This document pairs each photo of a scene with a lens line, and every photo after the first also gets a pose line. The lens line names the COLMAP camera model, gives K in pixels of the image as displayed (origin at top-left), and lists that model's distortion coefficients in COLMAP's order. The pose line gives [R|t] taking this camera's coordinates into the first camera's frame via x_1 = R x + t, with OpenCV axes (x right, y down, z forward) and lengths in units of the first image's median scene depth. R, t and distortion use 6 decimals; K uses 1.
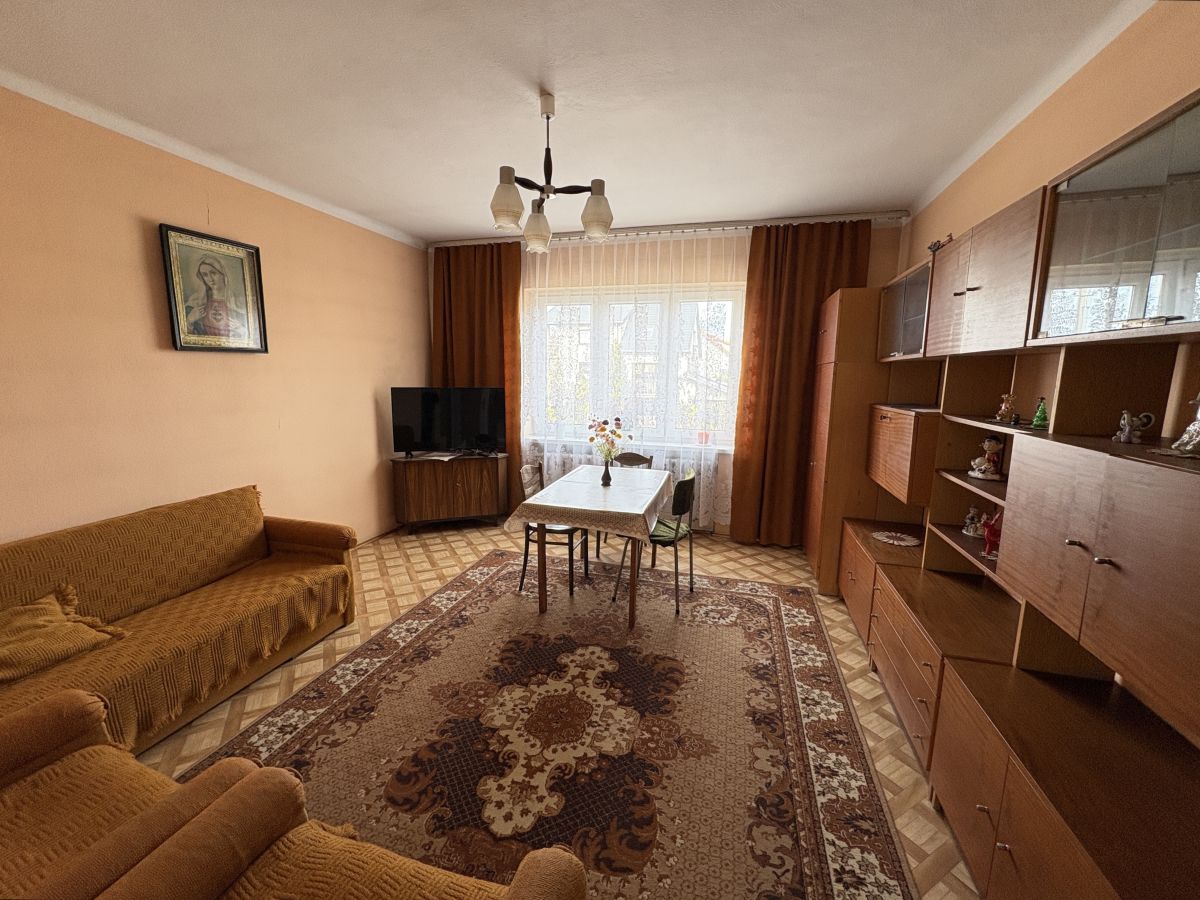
lens RADIAL K [[482.6, 0, 599.1], [0, 482.6, 448.6], [0, 0, 1]] dist [0.003049, 0.000575]
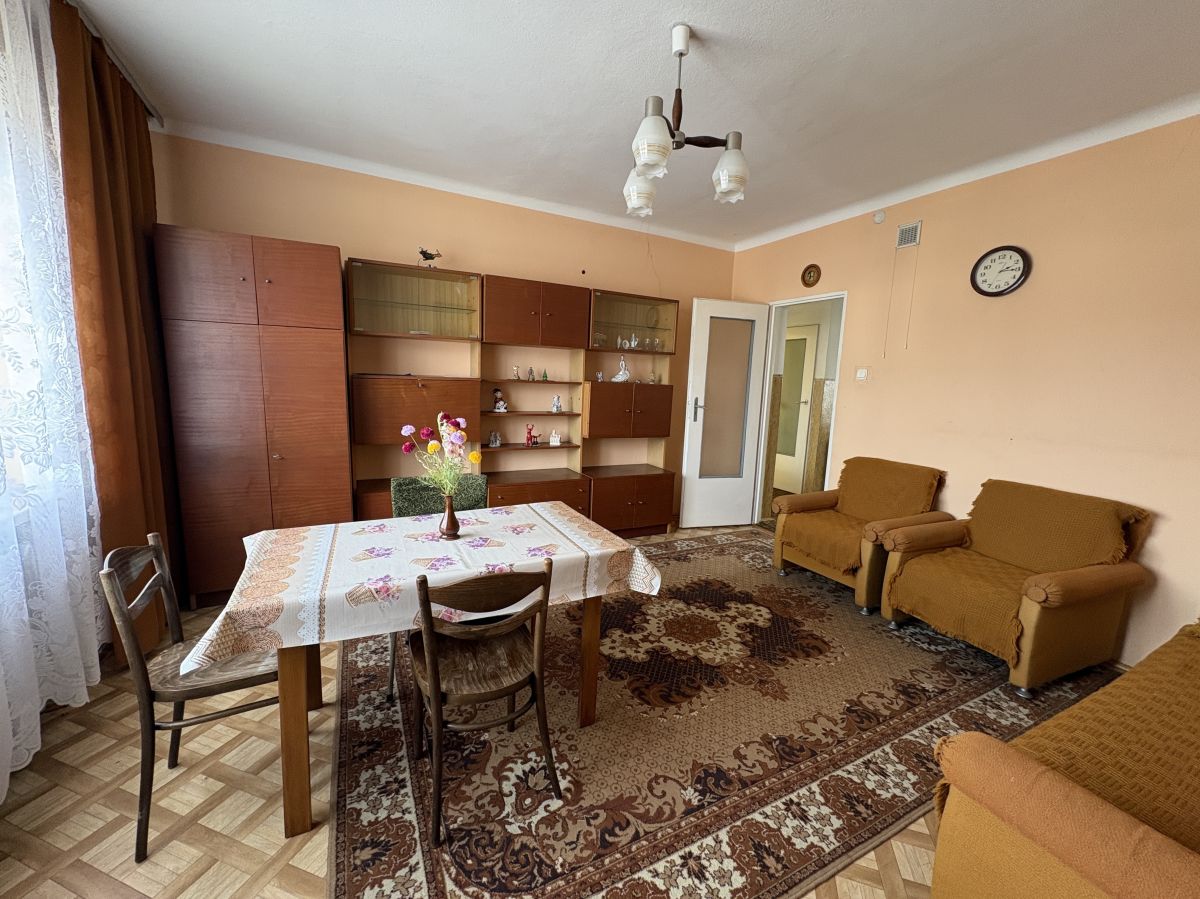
lens RADIAL K [[482.6, 0, 599.2], [0, 482.6, 447.8], [0, 0, 1]] dist [0.003049, 0.000575]
pose [[-0.683499, -0.140833, 0.716237, -0.703733], [0.064688, 0.965665, 0.251609, -0.219604], [-0.727080, 0.218307, -0.650920, 1.767086]]
